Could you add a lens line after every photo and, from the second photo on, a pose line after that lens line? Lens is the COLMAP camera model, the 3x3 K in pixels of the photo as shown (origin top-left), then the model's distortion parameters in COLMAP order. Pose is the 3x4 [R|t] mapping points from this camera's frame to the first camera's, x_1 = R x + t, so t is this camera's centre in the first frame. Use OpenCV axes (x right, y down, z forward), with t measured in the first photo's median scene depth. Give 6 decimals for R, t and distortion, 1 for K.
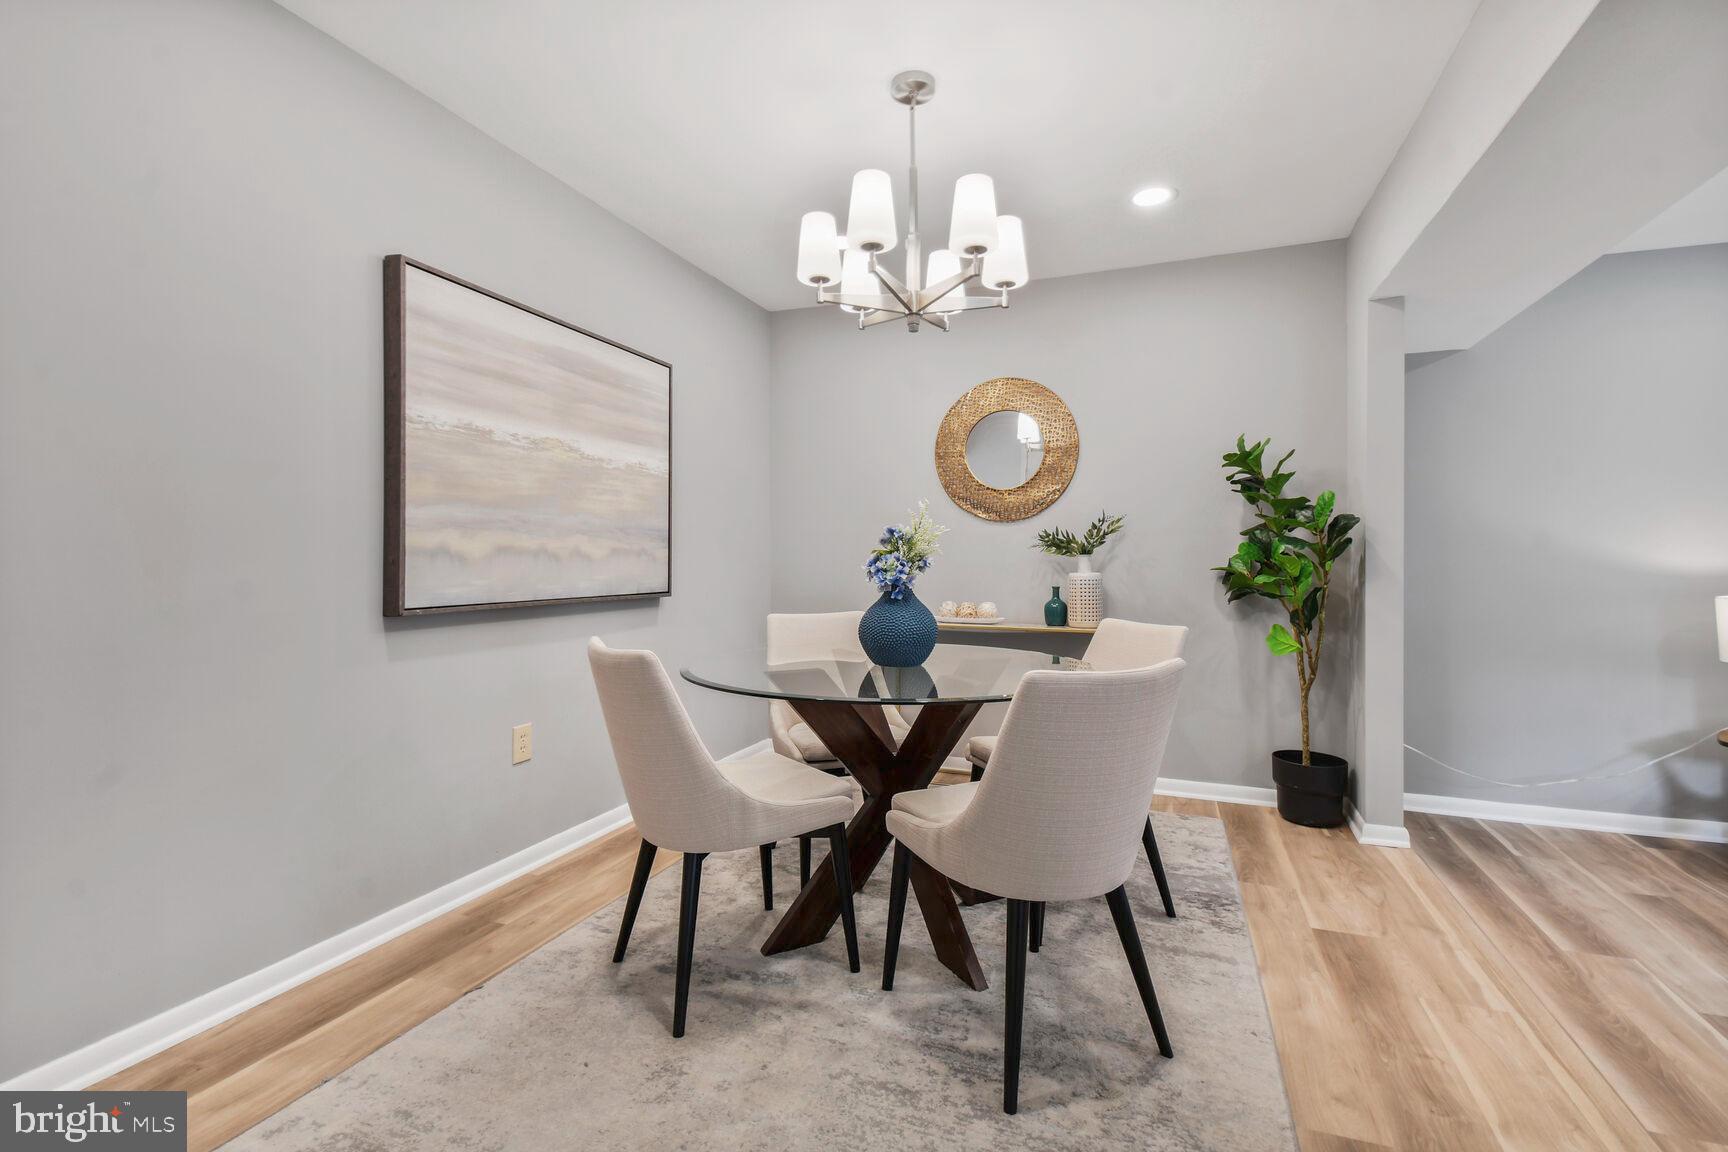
lens RADIAL K [[774.2, 0, 878.4], [0, 774.2, 565.5], [0, 0, 1]] dist [0.012171, -0.000284]
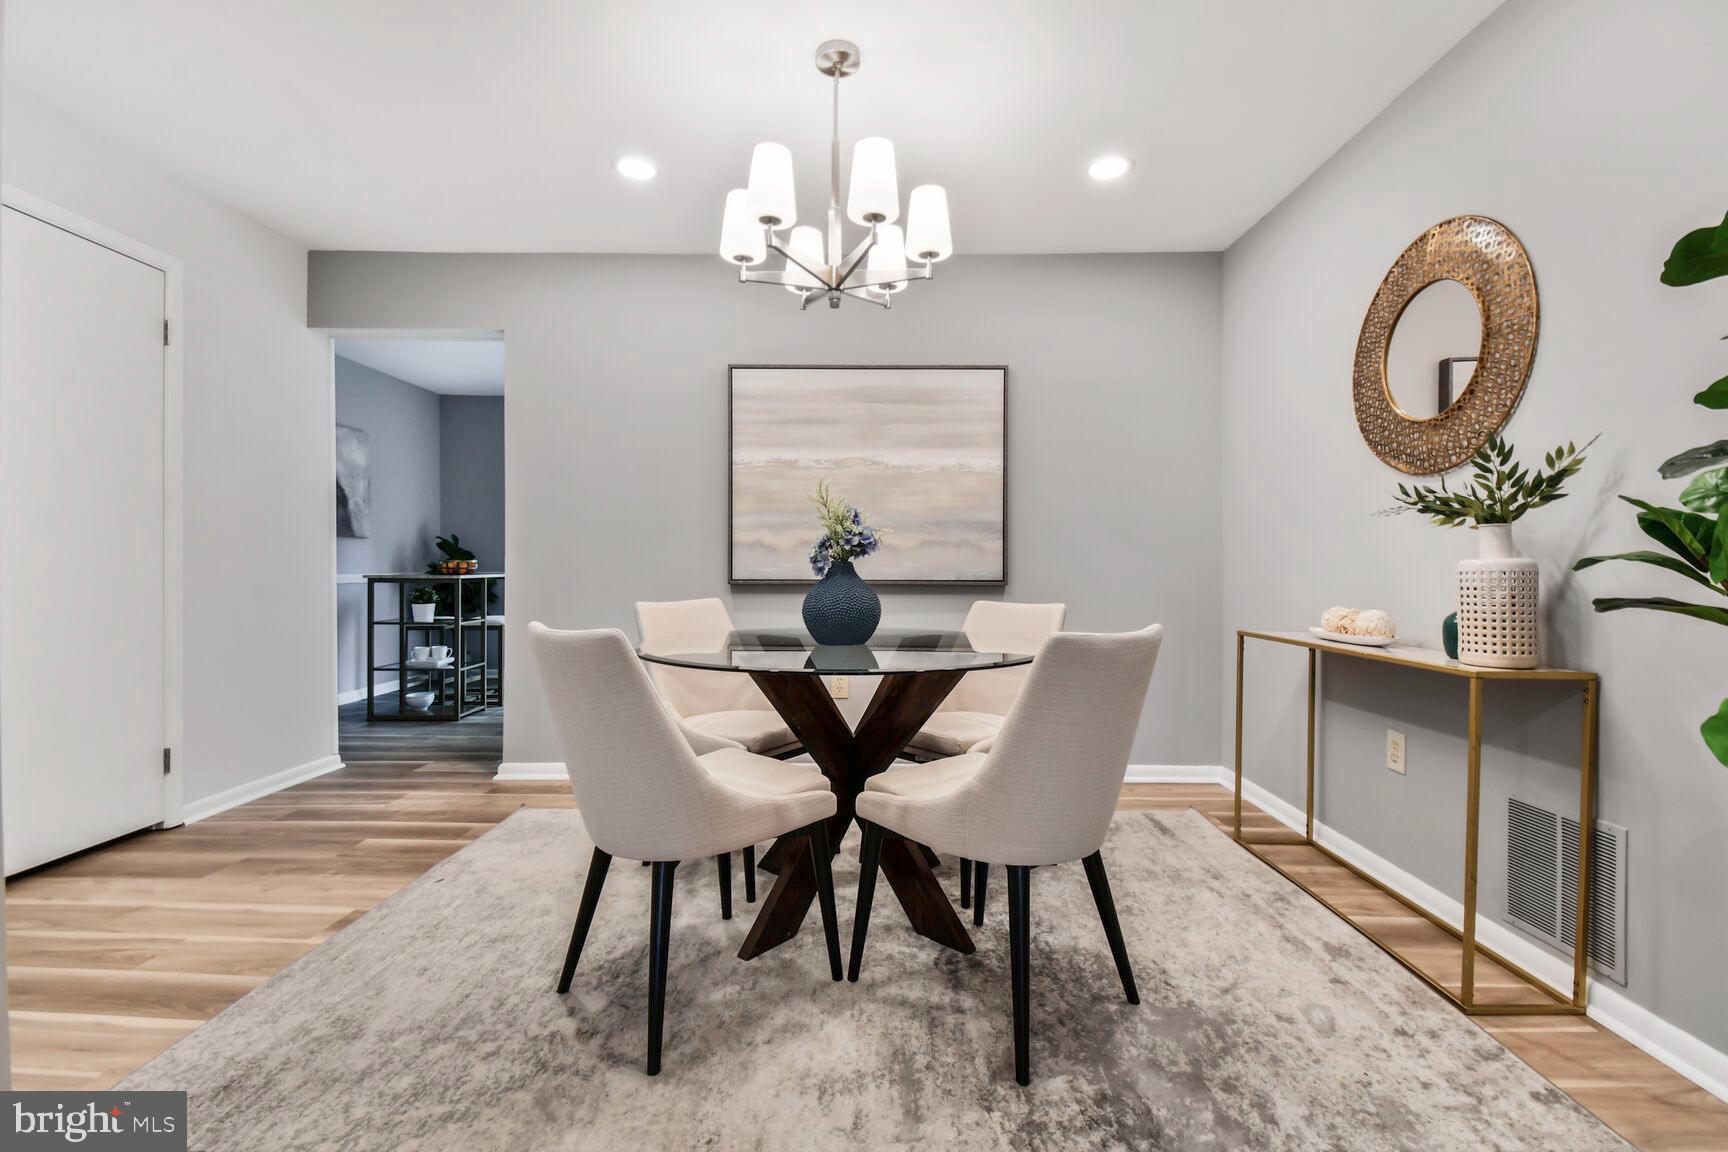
lens RADIAL K [[774.2, 0, 880.5], [0, 774.2, 576.3], [0, 0, 1]] dist [0.012171, -0.000284]
pose [[0.346949, 0.007830, -0.937851, 0.910542], [-0.007078, 0.999959, 0.005730, 0.032349], [0.937857, 0.004650, 0.346990, 0.649714]]
